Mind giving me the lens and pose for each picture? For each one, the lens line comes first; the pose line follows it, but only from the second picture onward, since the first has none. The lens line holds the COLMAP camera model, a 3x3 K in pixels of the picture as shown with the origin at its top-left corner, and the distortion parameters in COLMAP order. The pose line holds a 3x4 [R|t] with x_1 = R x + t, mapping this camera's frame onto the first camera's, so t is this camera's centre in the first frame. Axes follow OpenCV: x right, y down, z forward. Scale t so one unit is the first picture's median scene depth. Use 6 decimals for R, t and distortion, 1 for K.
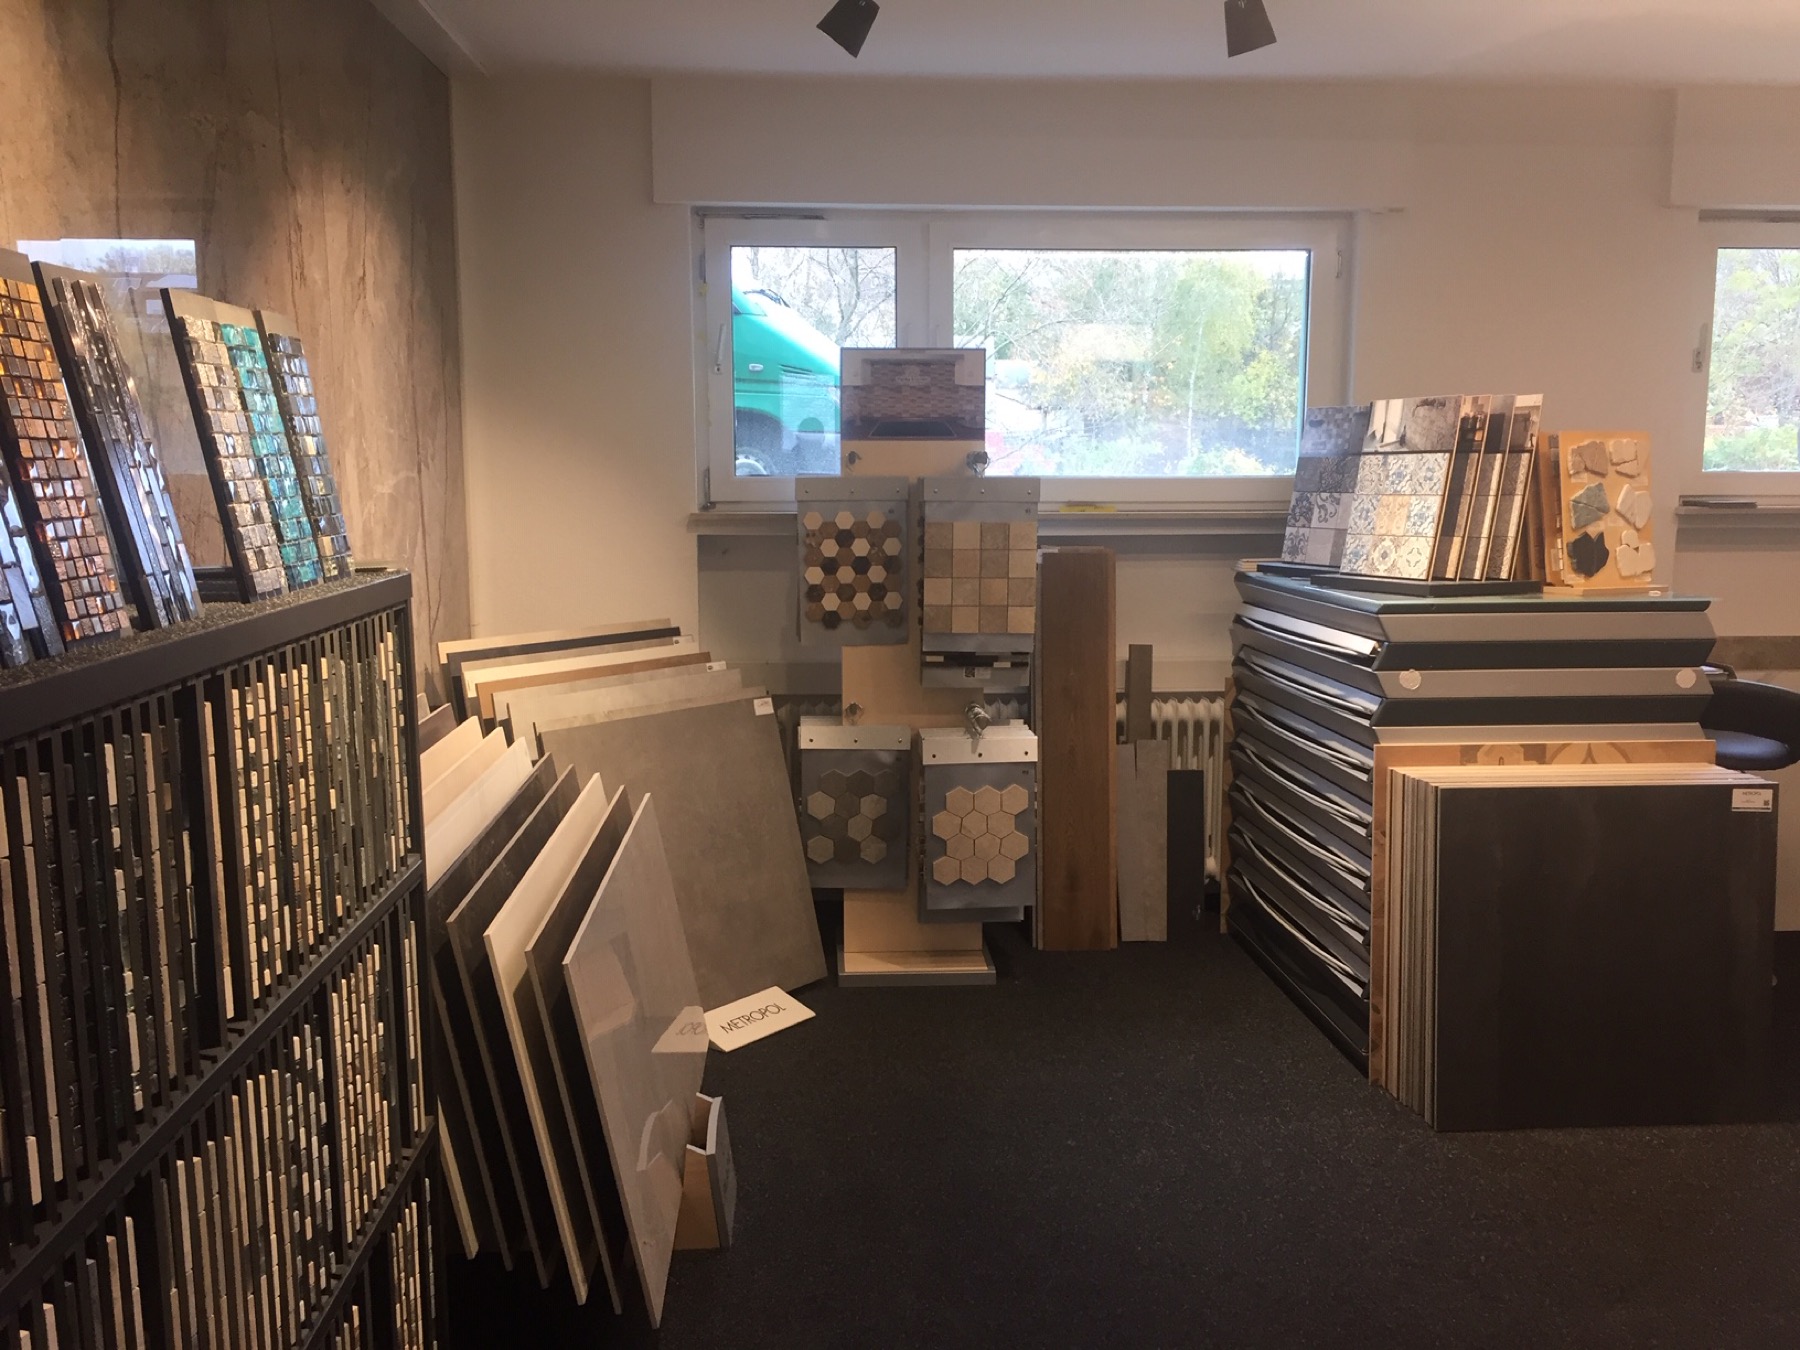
lens RADIAL K [[1544.9, 0, 899.0], [0, 1544.9, 682.4], [0, 0, 1]] dist [0.081151, -0.101311]
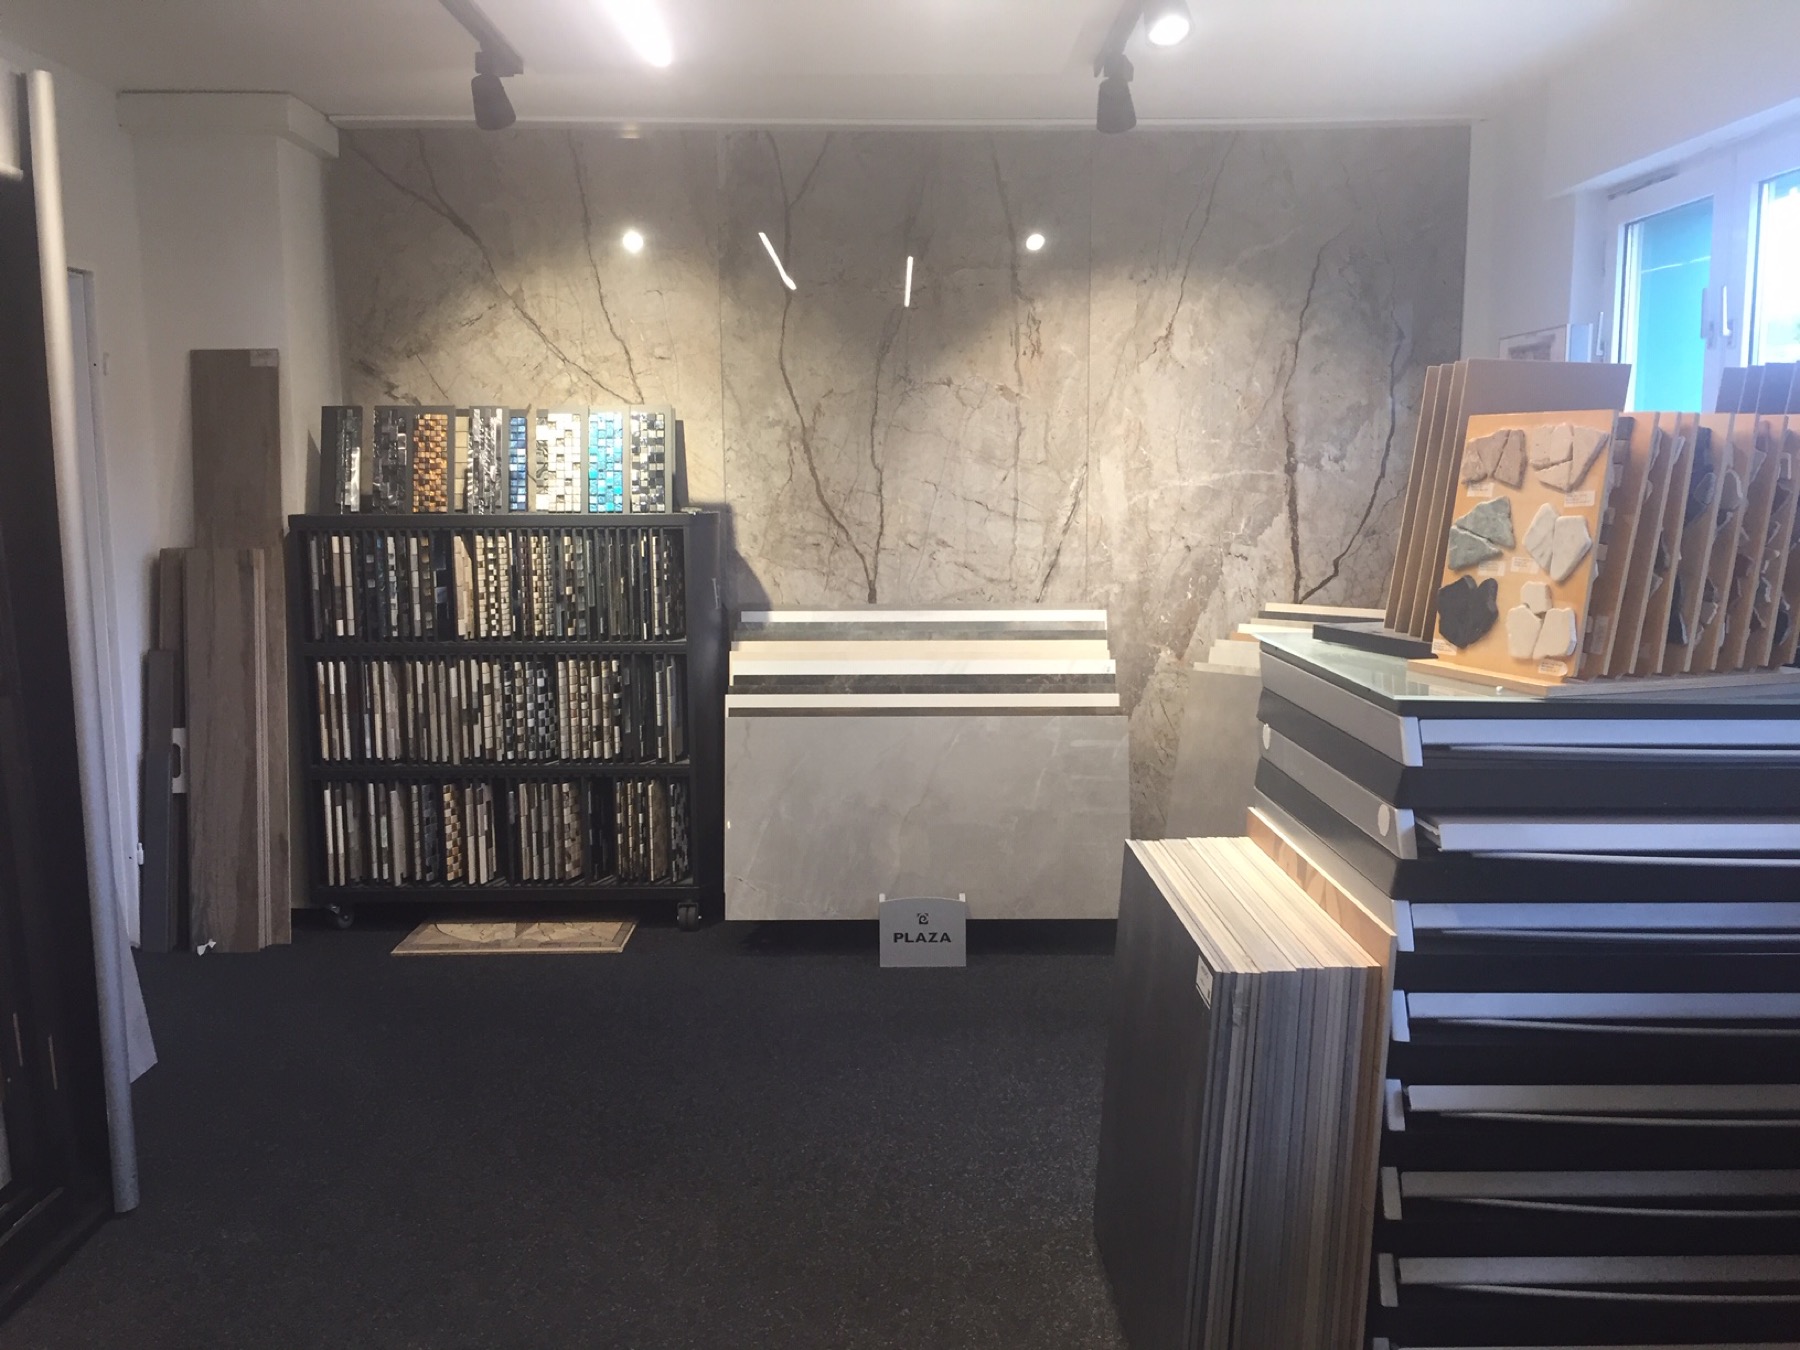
lens RADIAL K [[1544.9, 0, 899.0], [0, 1544.9, 682.4], [0, 0, 1]] dist [0.081151, -0.101311]
pose [[-0.056850, 0.140258, -0.988482, 1.071085], [-0.139356, 0.979276, 0.146966, -0.114039], [0.988609, 0.146106, -0.036126, 0.801194]]
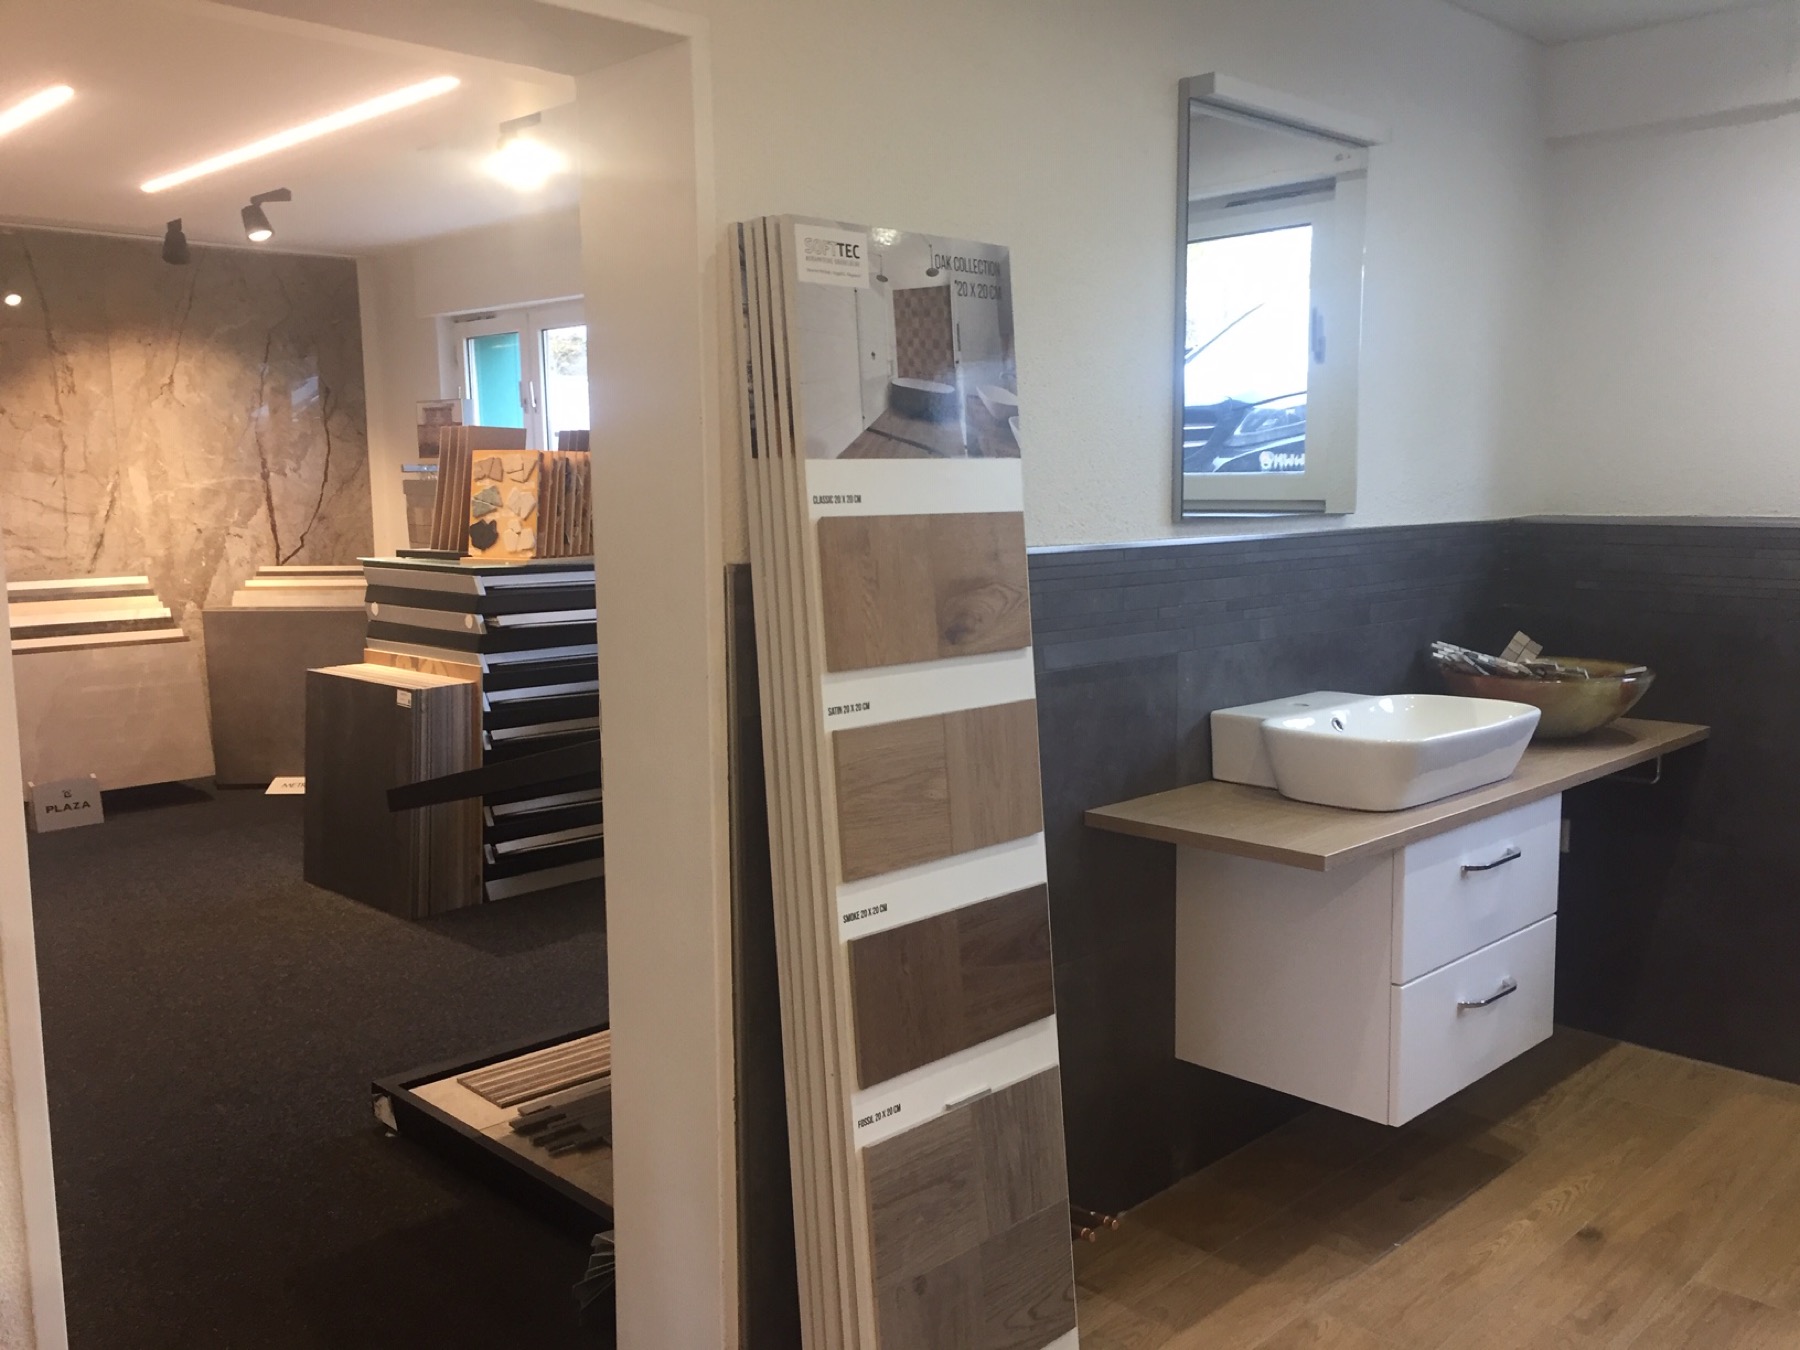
lens RADIAL K [[1544.9, 0, 899.0], [0, 1544.9, 682.4], [0, 0, 1]] dist [0.081151, -0.101311]
pose [[0.656297, 0.098065, -0.748103, 1.780206], [-0.100588, 0.994039, 0.042060, -0.045404], [0.747768, 0.047647, 0.662249, 0.340449]]
